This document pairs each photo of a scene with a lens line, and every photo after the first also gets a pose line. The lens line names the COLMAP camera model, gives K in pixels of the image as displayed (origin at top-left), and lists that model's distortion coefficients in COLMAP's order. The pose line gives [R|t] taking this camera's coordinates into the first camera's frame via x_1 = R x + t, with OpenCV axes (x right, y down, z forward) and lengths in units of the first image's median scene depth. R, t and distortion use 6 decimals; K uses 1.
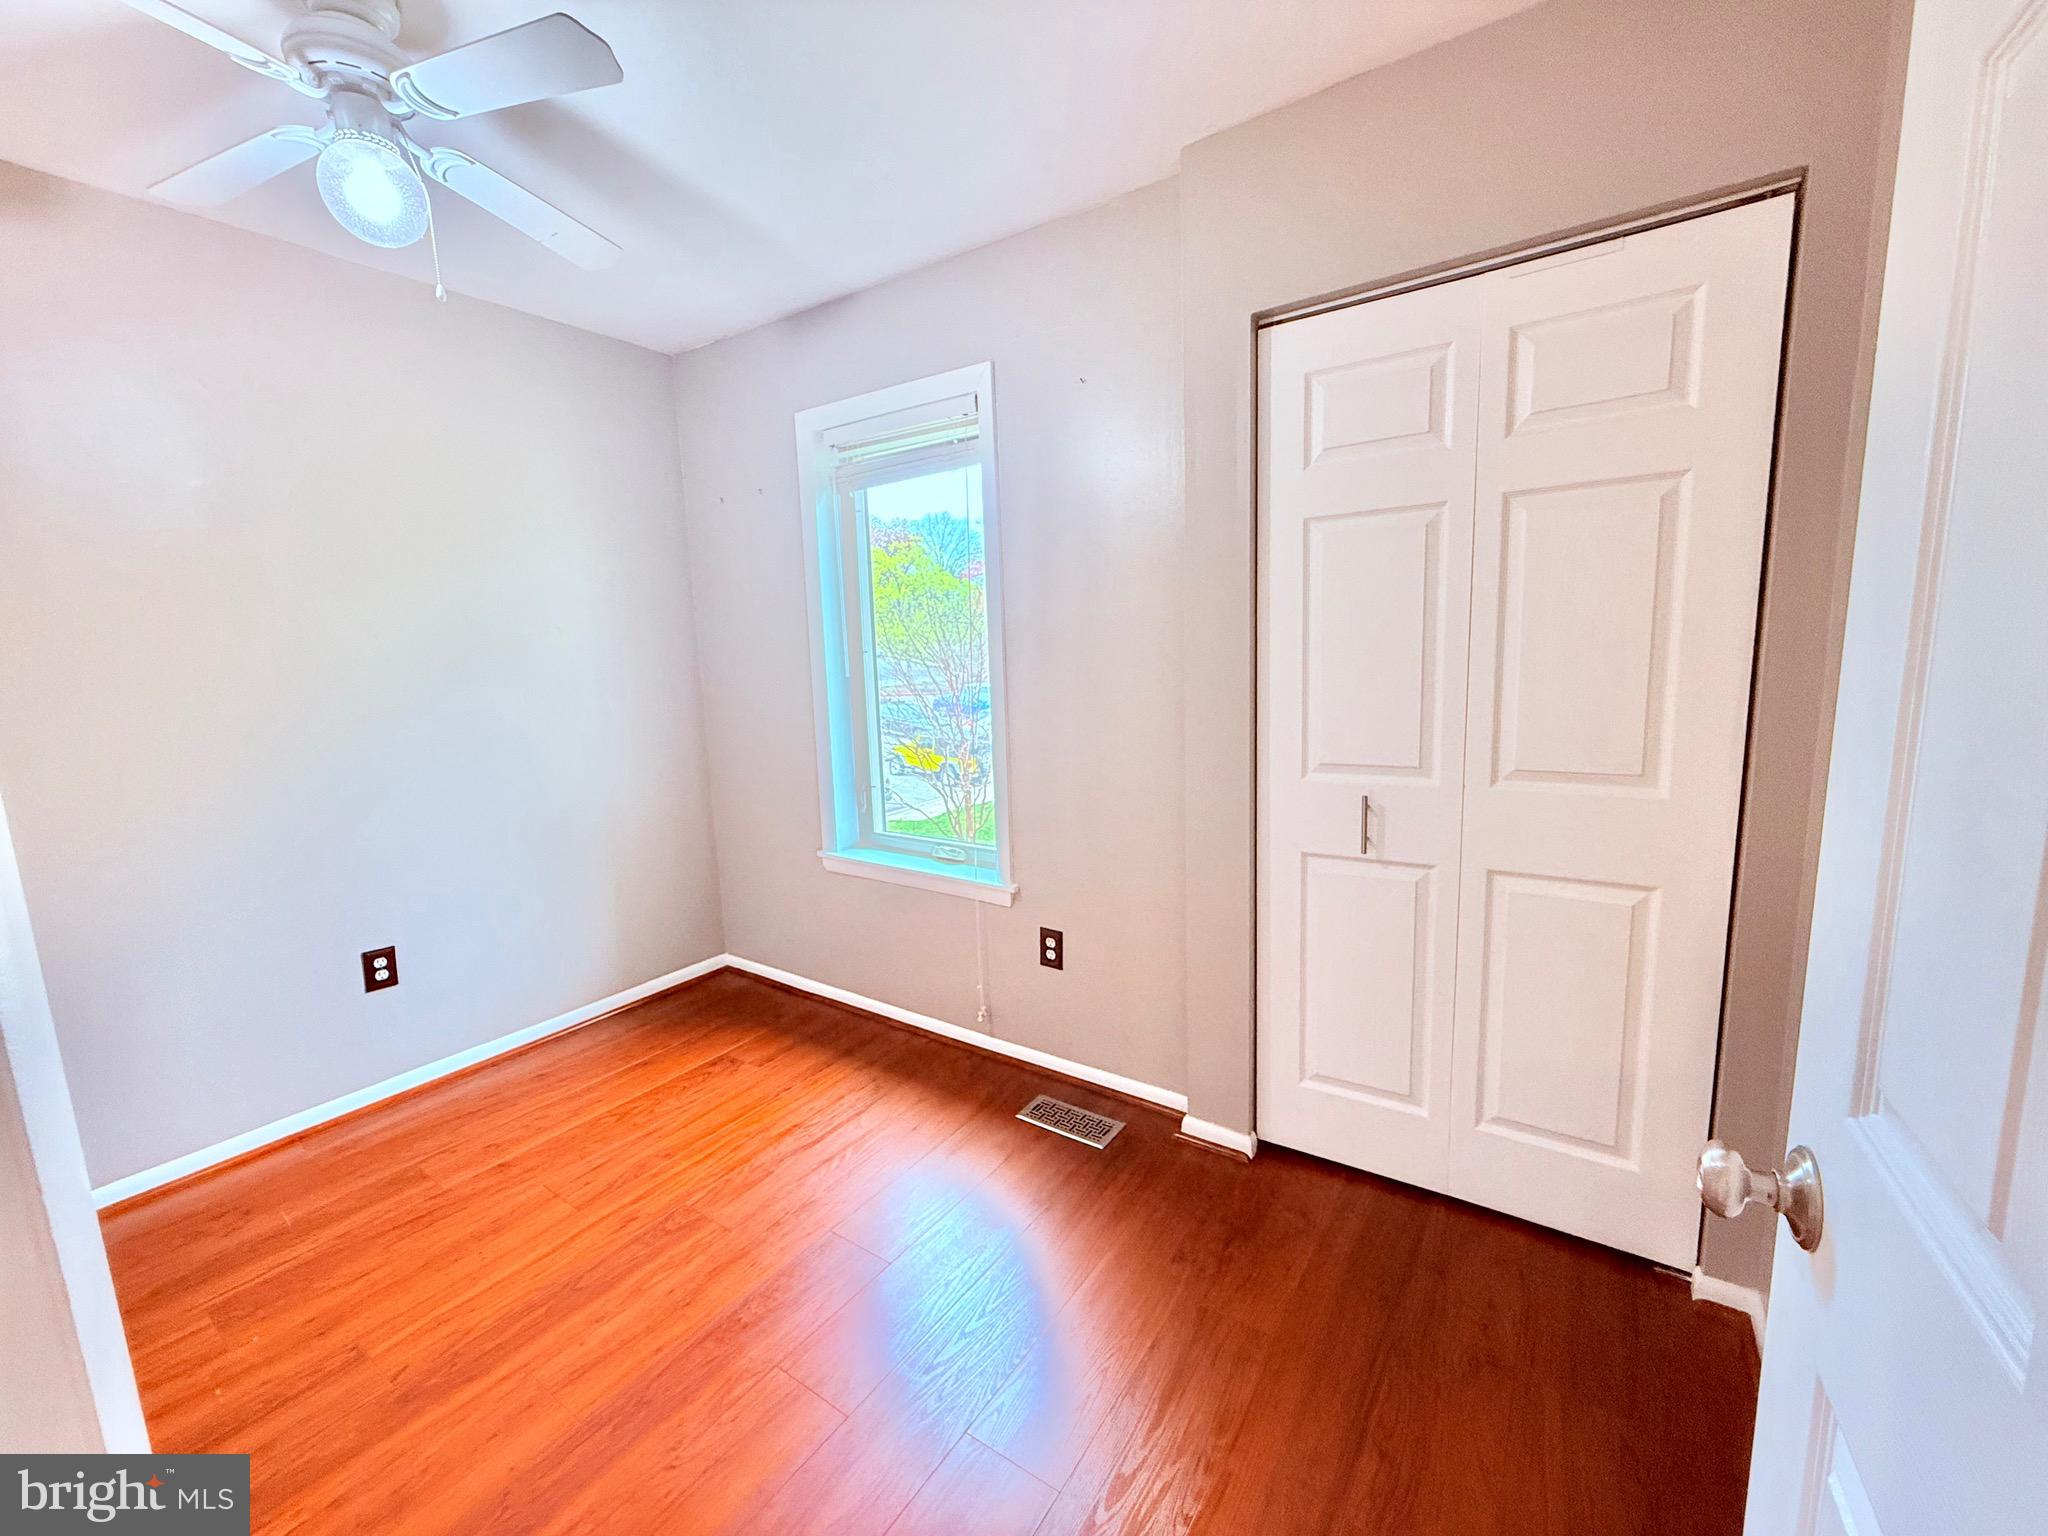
lens RADIAL K [[810.0, 0, 1019.3], [0, 810.0, 764.9], [0, 0, 1]] dist [-0.004019, -0.000147]
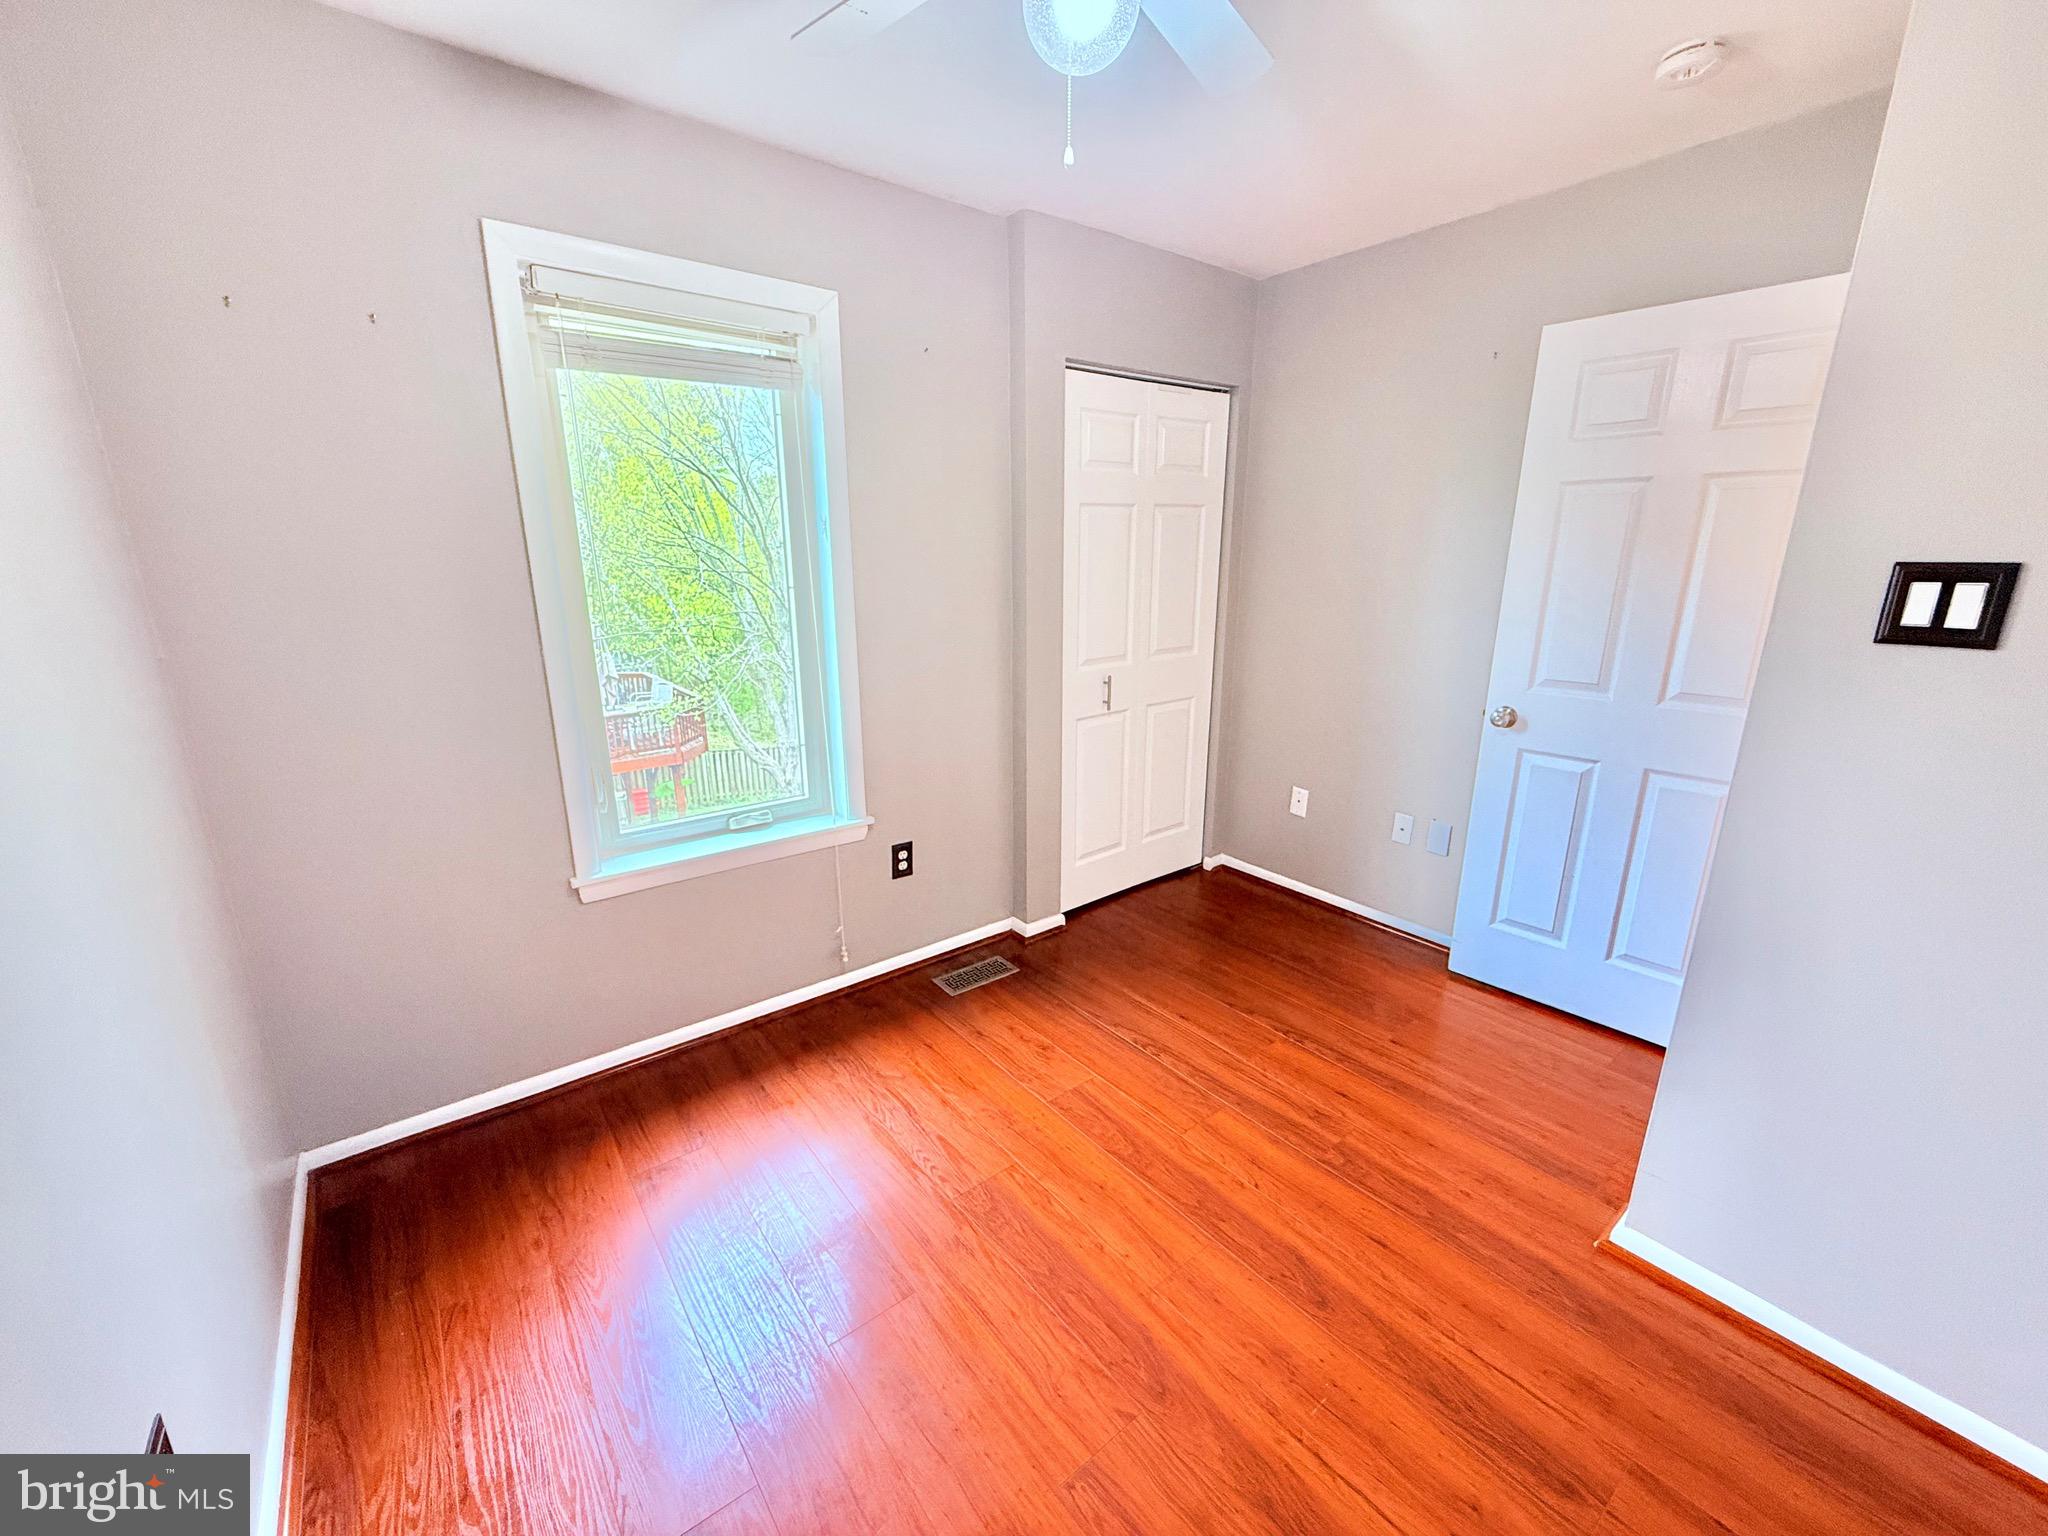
lens RADIAL K [[810.0, 0, 1016.0], [0, 810.0, 765.6], [0, 0, 1]] dist [-0.004019, -0.000147]
pose [[0.312106, -0.221620, 0.923837, -1.214325], [0.128690, 0.973311, 0.190012, -0.123422], [-0.941291, 0.059585, 0.332296, 0.624121]]
